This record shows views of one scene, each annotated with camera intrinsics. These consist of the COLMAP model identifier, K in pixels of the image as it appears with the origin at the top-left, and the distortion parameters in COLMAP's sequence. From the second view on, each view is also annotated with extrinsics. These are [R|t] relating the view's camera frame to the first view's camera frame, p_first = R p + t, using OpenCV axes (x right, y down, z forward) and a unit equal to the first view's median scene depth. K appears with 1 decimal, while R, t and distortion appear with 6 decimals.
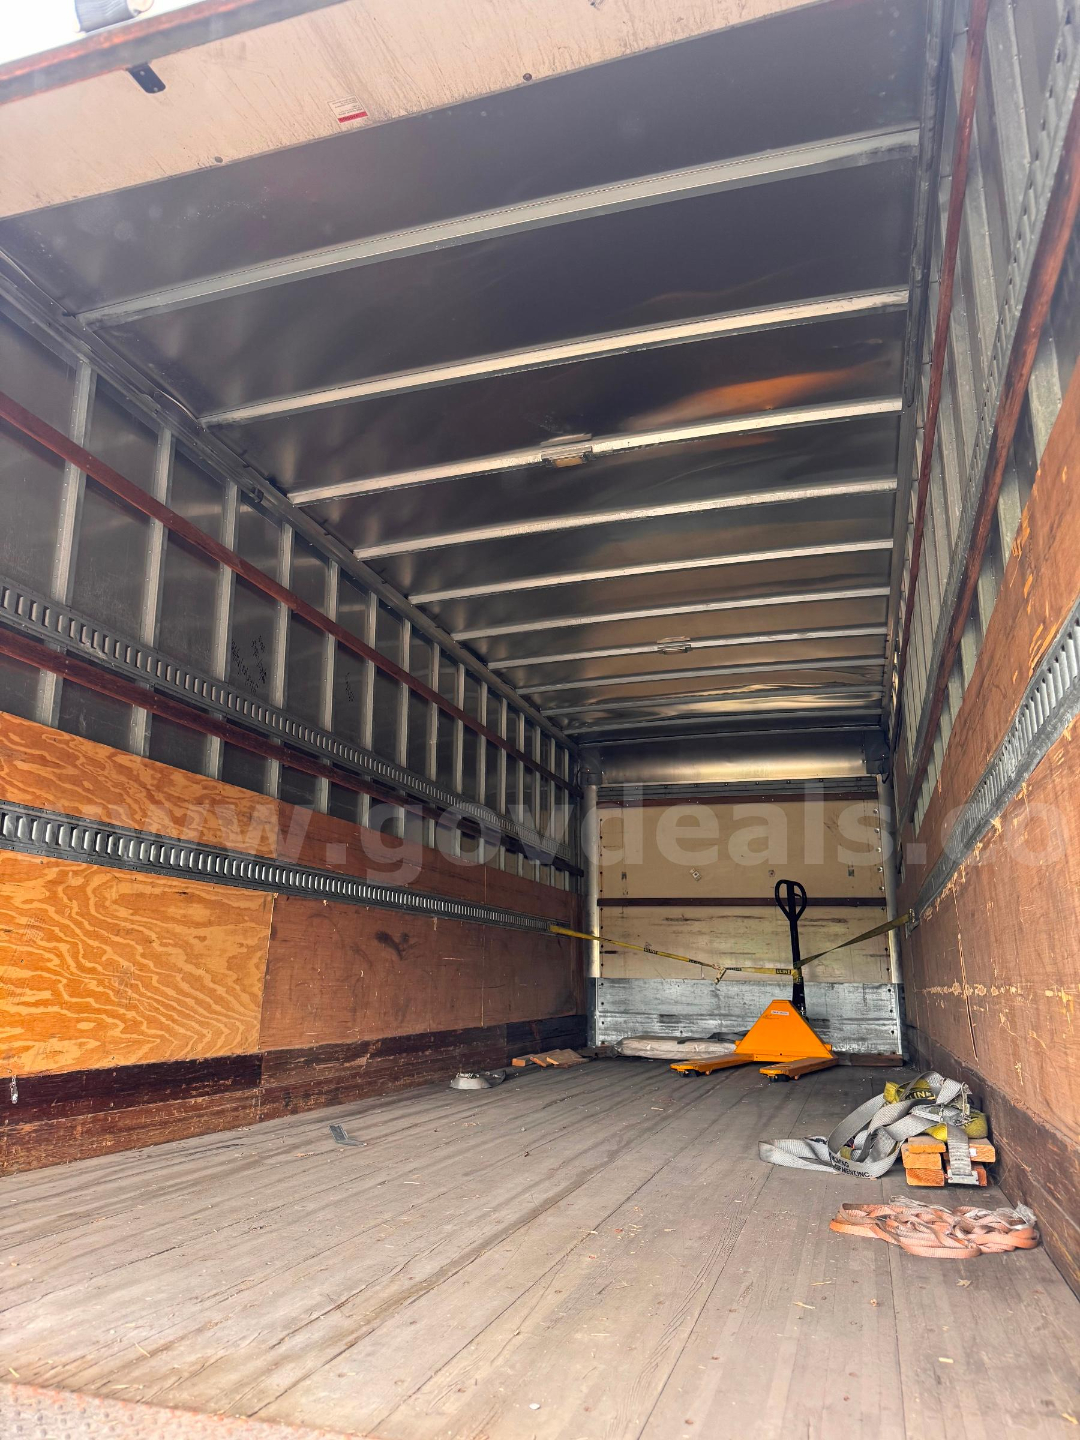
lens RADIAL K [[1022.3, 0, 527.6], [0, 1022.3, 721.5], [0, 0, 1]] dist [0.080272, -0.092807]
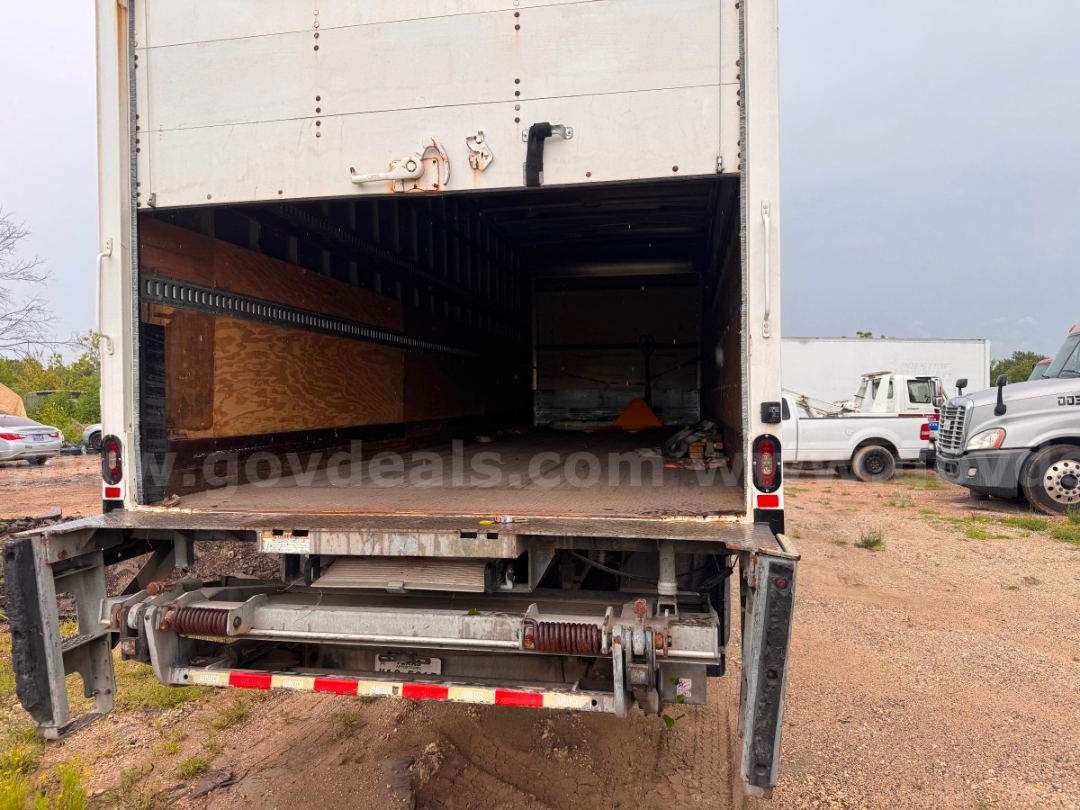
lens RADIAL K [[766.7, 0, 532.4], [0, 766.7, 417.5], [0, 0, 1]] dist [0.080272, -0.092807]
pose [[0.993935, -0.019520, 0.108221, -0.168183], [-0.010646, 0.962416, 0.271371, -0.125344], [-0.109451, -0.270877, 0.956371, -0.555221]]
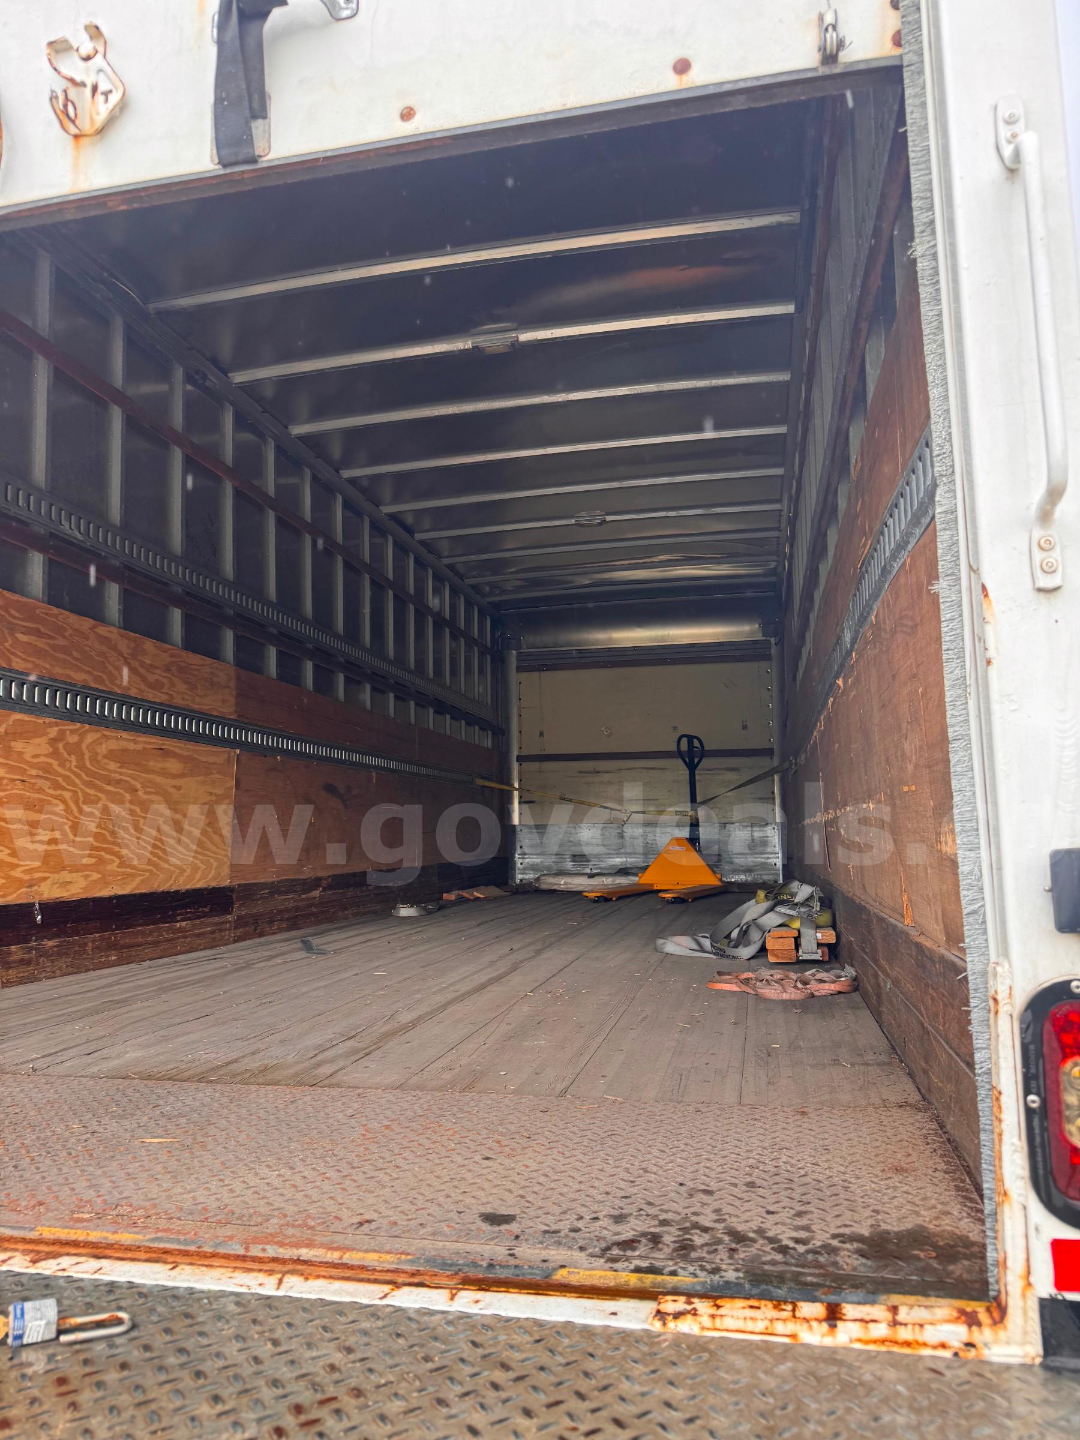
lens RADIAL K [[1022.3, 0, 536.7], [0, 1022.3, 730.7], [0, 0, 1]] dist [0.080272, -0.092807]
pose [[0.995447, -0.012834, 0.094448, -0.026924], [-0.000880, 0.989614, 0.143750, -0.014943], [-0.095312, -0.143179, 0.985097, -0.136948]]
